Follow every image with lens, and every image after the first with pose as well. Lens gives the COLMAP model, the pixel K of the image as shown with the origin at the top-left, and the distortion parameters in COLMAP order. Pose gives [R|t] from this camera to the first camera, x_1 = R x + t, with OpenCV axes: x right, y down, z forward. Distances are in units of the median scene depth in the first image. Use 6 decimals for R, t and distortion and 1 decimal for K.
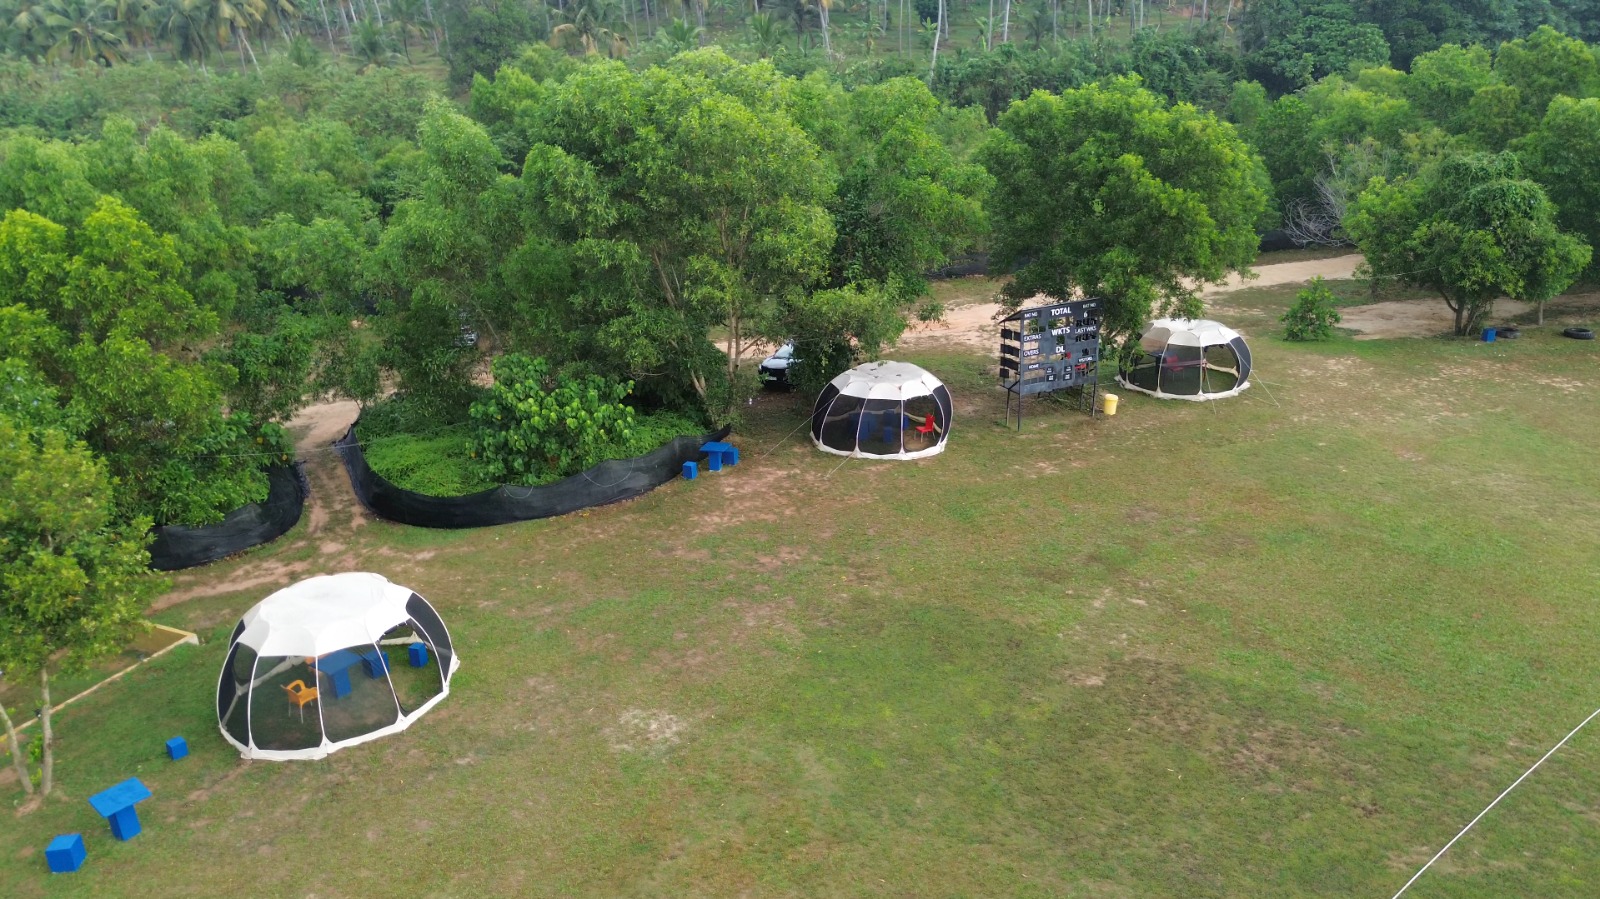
lens RADIAL K [[1180.4, 0, 795.4], [0, 1180.4, 446.8], [0, 0, 1]] dist [0.061924, -0.056061]
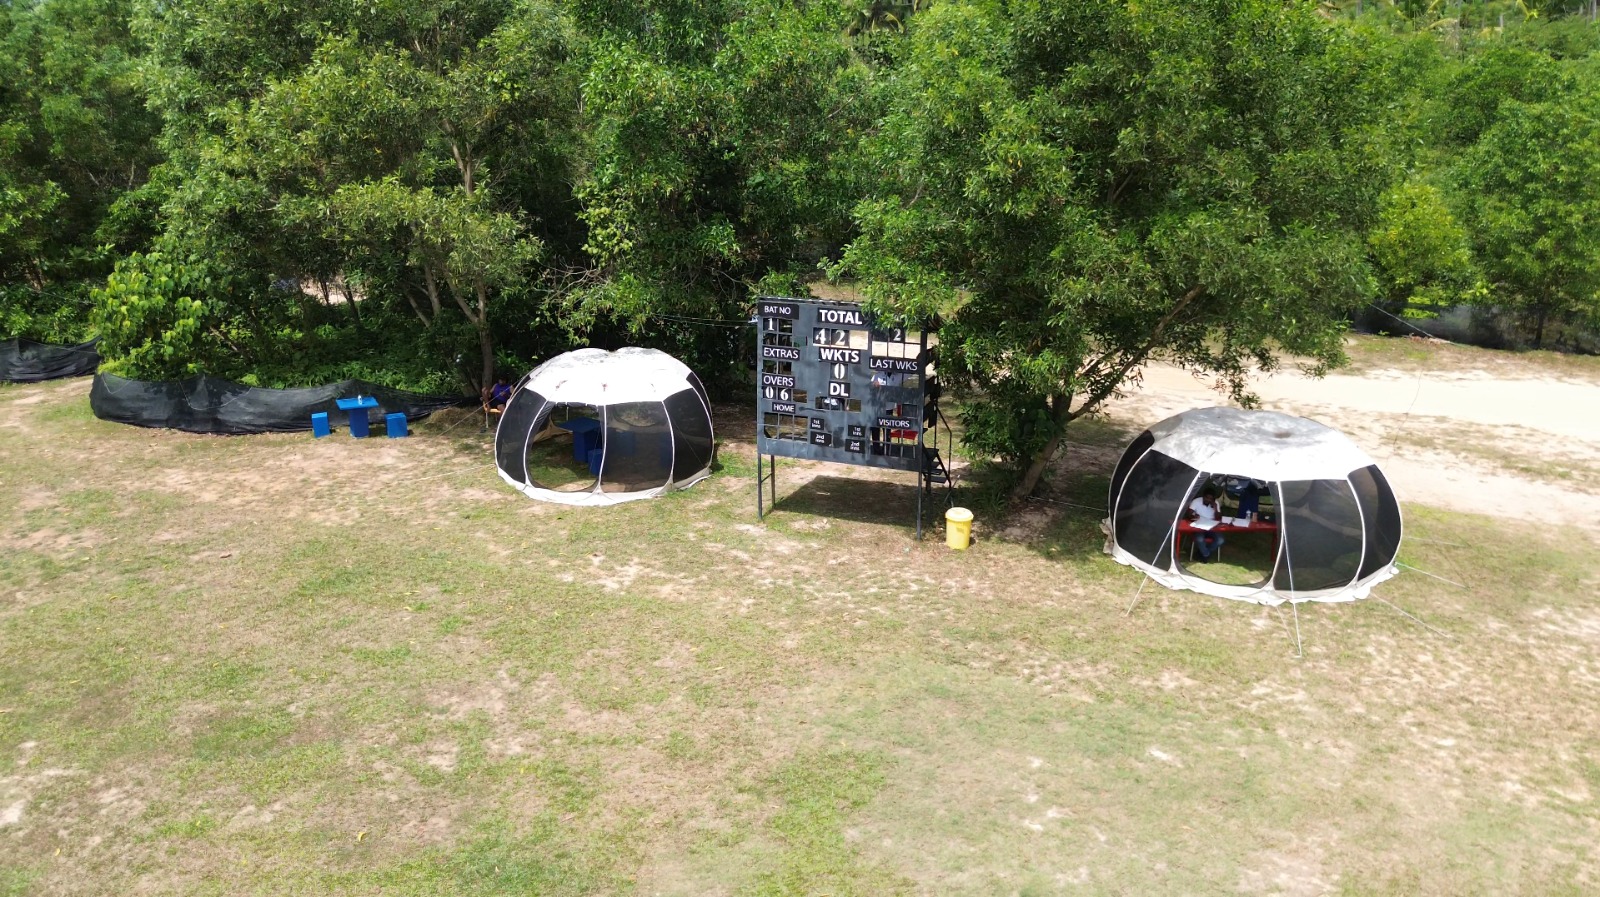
lens RADIAL K [[1180.4, 0, 801.4], [0, 1180.4, 448.5], [0, 0, 1]] dist [0.061924, -0.056061]
pose [[0.699738, 0.242221, -0.672083, 0.713571], [-0.265009, 0.961653, 0.070670, -0.112189], [0.663428, 0.128658, 0.737096, 0.769104]]
